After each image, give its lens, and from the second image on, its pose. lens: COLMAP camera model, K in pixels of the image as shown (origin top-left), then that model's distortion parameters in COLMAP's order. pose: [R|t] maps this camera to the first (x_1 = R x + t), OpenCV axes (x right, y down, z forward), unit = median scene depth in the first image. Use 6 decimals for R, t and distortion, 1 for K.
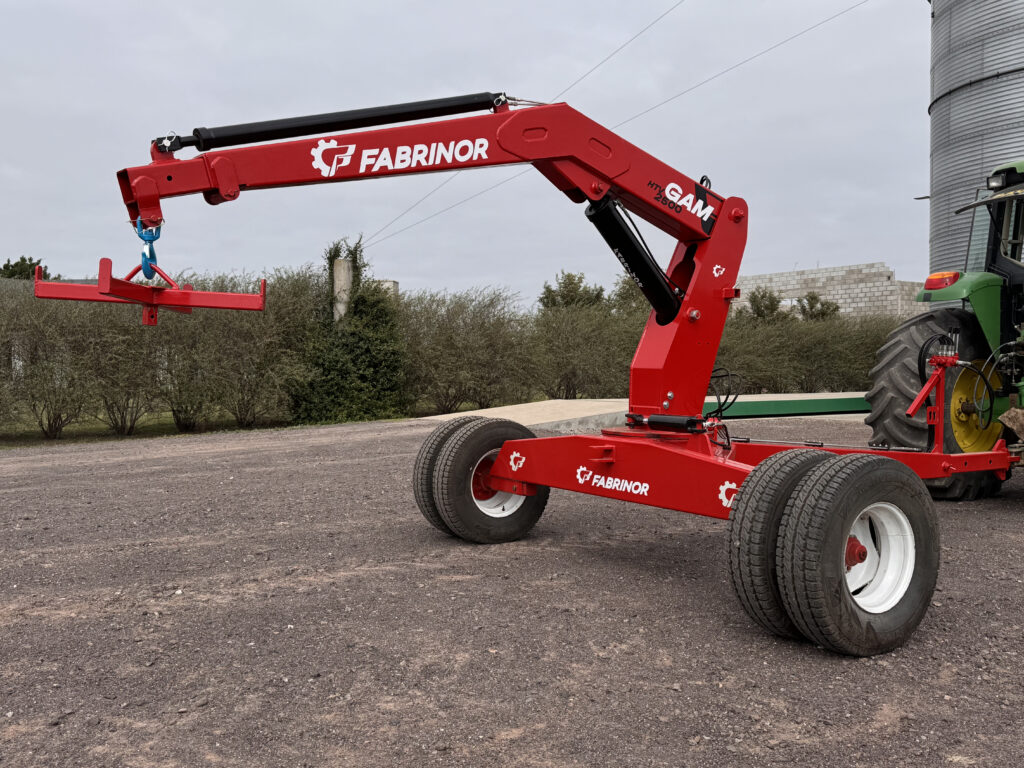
lens RADIAL K [[1003.6, 0, 511.1], [0, 1003.6, 390.4], [0, 0, 1]] dist [0.181698, -0.380059]
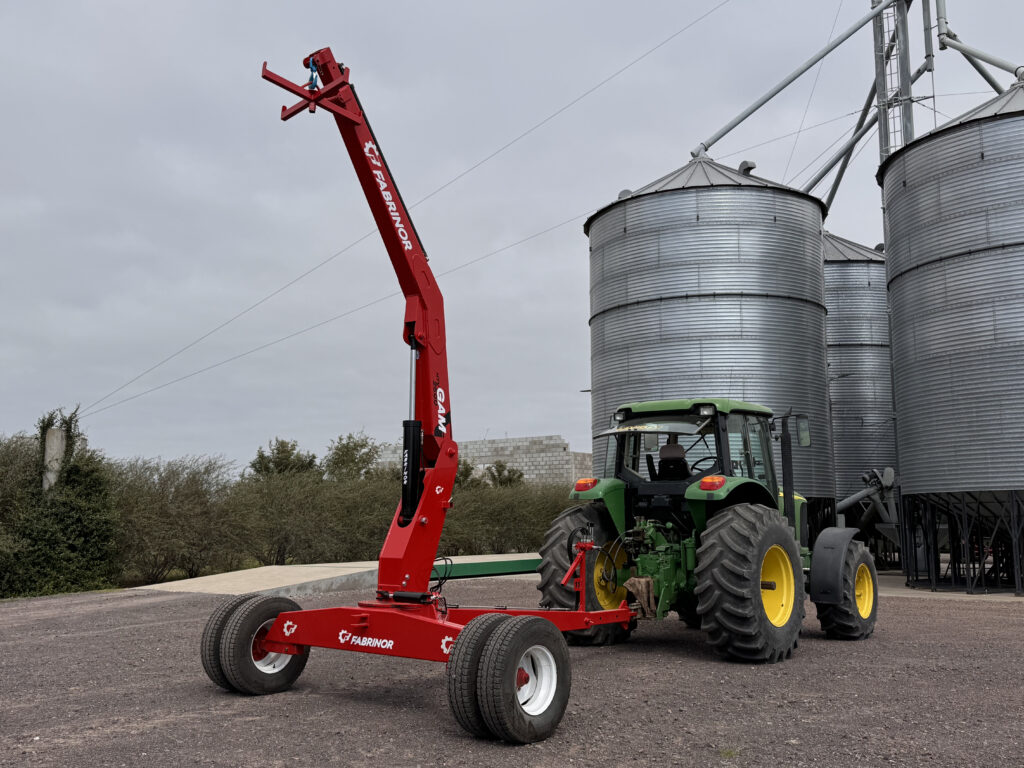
lens RADIAL K [[1003.7, 0, 515.3], [0, 1003.7, 386.7], [0, 0, 1]] dist [0.187156, -0.407942]
pose [[0.955303, 0.038877, 0.293061, -0.095571], [0.007391, 0.987864, -0.155144, -0.028069], [-0.295536, 0.150376, 0.943422, -0.338230]]
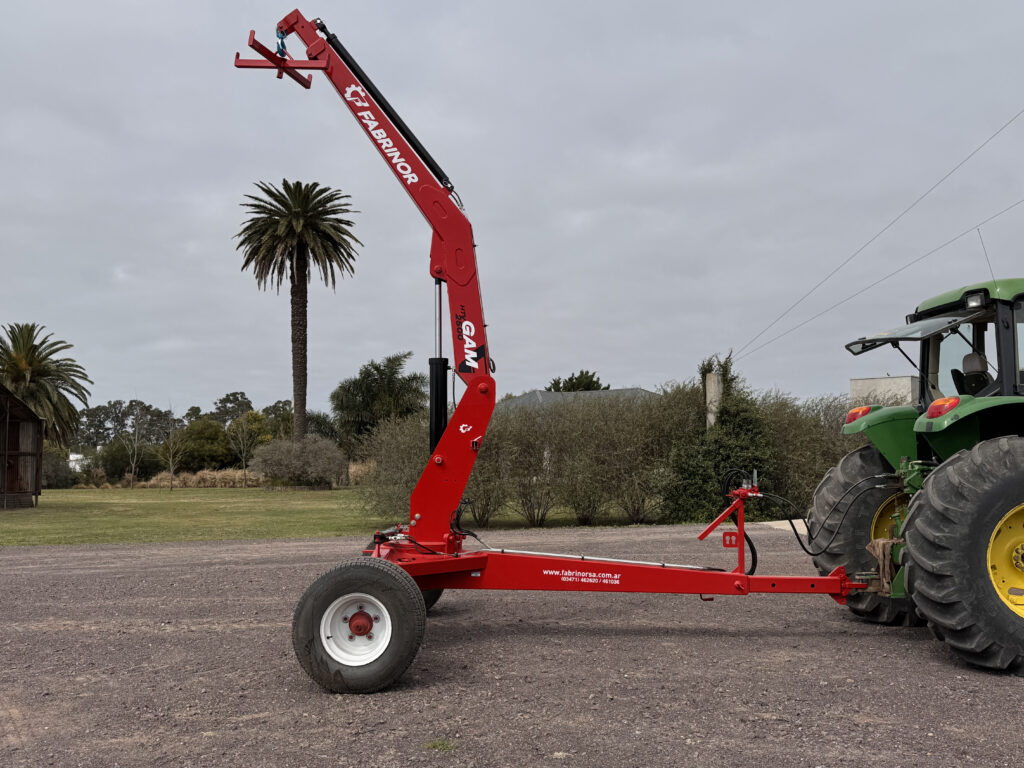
lens RADIAL K [[1003.7, 0, 515.3], [0, 1003.7, 386.7], [0, 0, 1]] dist [0.187156, -0.407942]
pose [[0.840419, -0.037202, -0.540659, 0.771532], [-0.014806, 0.995692, -0.091528, -0.036226], [0.541735, 0.084927, 0.836248, -0.106024]]
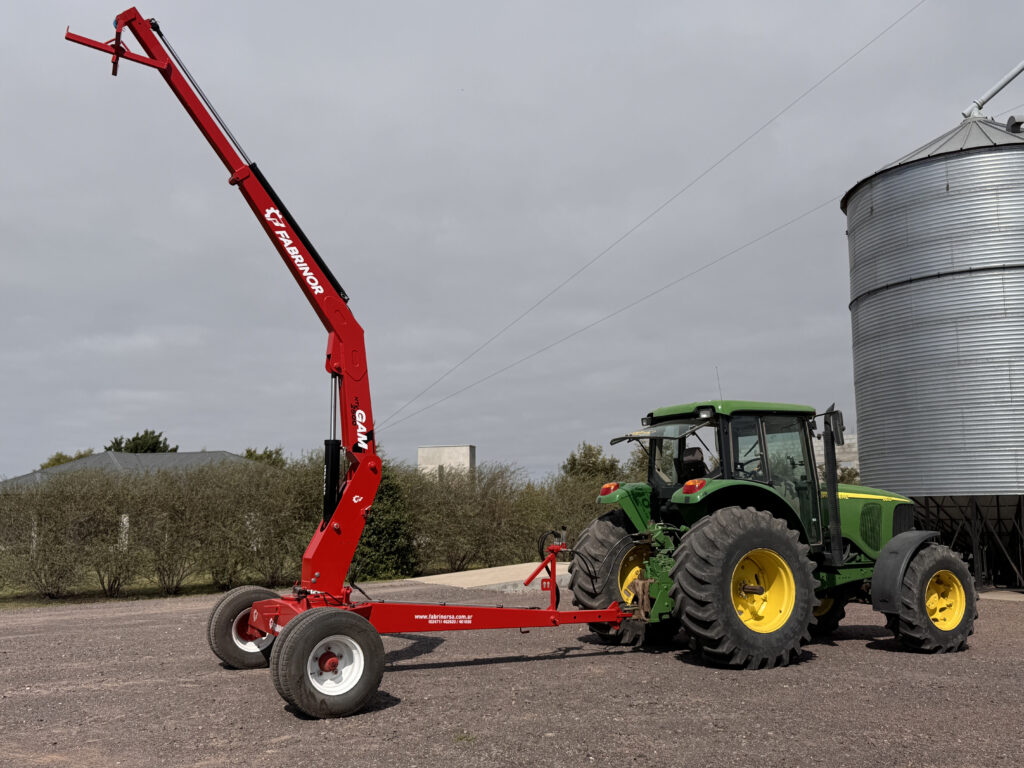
lens RADIAL K [[1005.8, 0, 522.1], [0, 1005.8, 384.4], [0, 0, 1]] dist [0.189950, -0.406089]
pose [[0.993503, -0.018171, -0.112346, 0.508877], [0.000253, 0.987521, -0.157485, -0.030027], [0.113806, 0.156433, 0.981110, -0.505646]]
